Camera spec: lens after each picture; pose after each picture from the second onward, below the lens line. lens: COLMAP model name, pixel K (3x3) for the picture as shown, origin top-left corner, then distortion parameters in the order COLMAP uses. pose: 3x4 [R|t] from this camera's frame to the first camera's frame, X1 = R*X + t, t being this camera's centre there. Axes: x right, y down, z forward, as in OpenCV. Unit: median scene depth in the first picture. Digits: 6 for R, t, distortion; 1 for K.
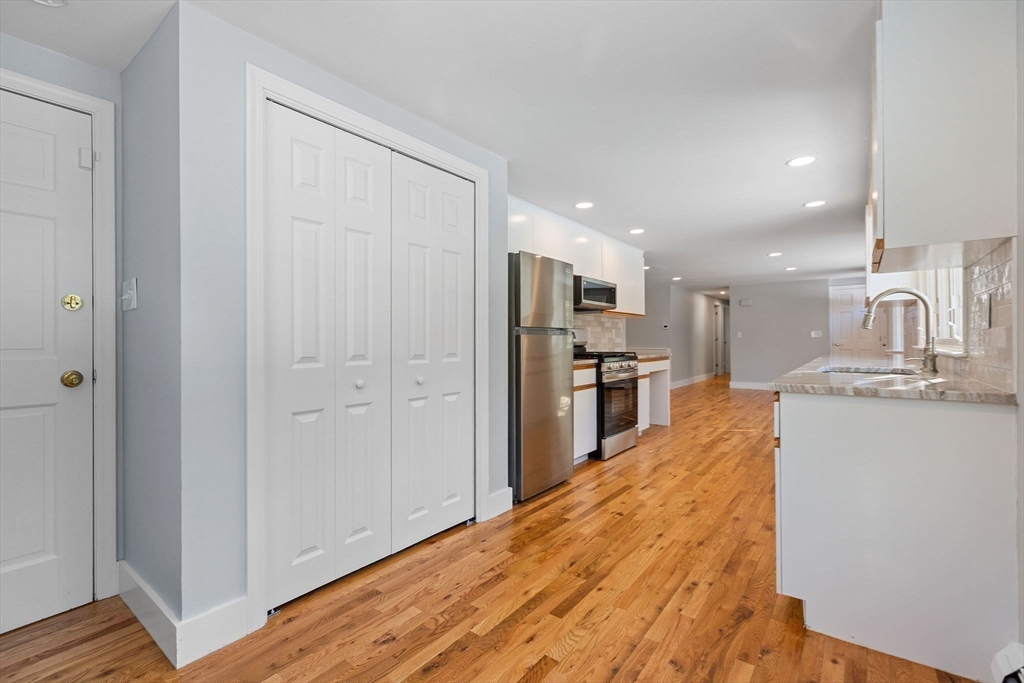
lens RADIAL K [[462.9, 0, 505.3], [0, 462.9, 338.2], [0, 0, 1]] dist [0.005466, 0.000188]
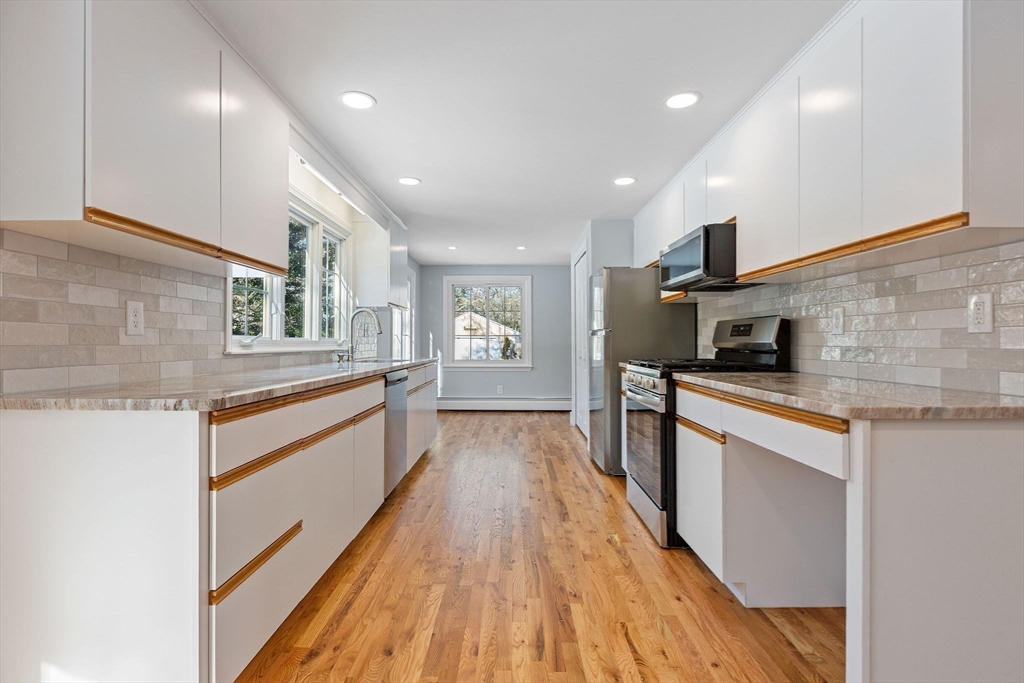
lens RADIAL K [[499.3, 0, 505.6], [0, 499.3, 343.0], [0, 0, 1]] dist [-0.002928, -0.000193]
pose [[-0.803431, 0.008064, -0.595344, 0.390965], [0.008730, 0.999960, 0.001763, 0.002693], [0.595334, -0.003781, -0.803469, 0.704893]]
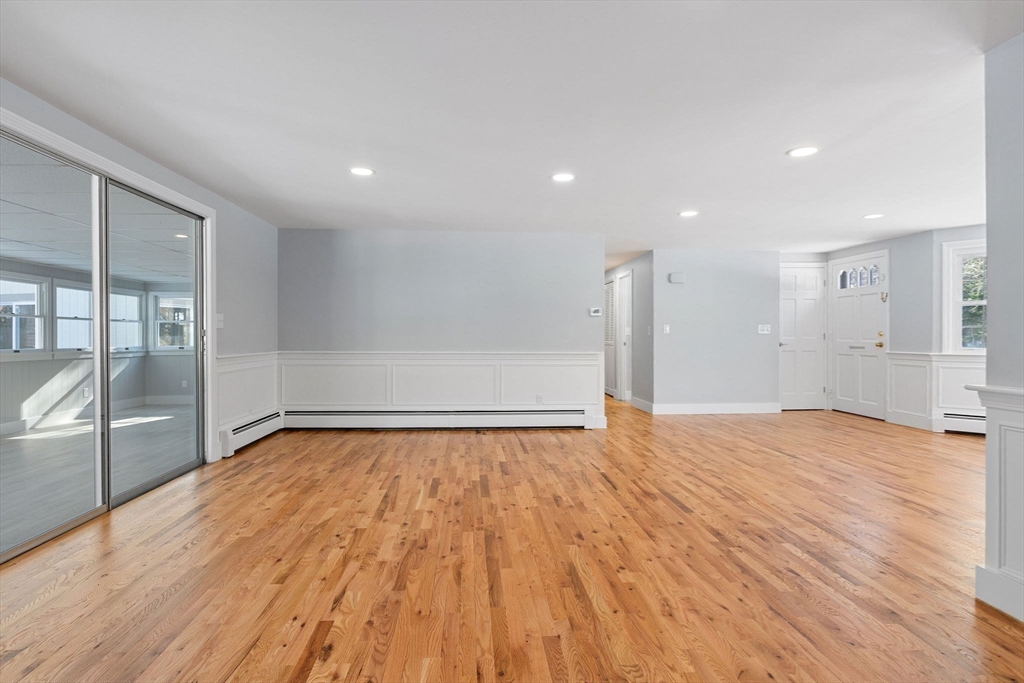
lens RADIAL K [[523.7, 0, 503.5], [0, 523.7, 345.4], [0, 0, 1]] dist [-0.001142, 0.001011]
pose [[0.751784, -0.005375, 0.659388, -0.145055], [-0.007392, 0.999835, 0.016578, 0.004748], [-0.659369, -0.017338, 0.751620, 0.678737]]
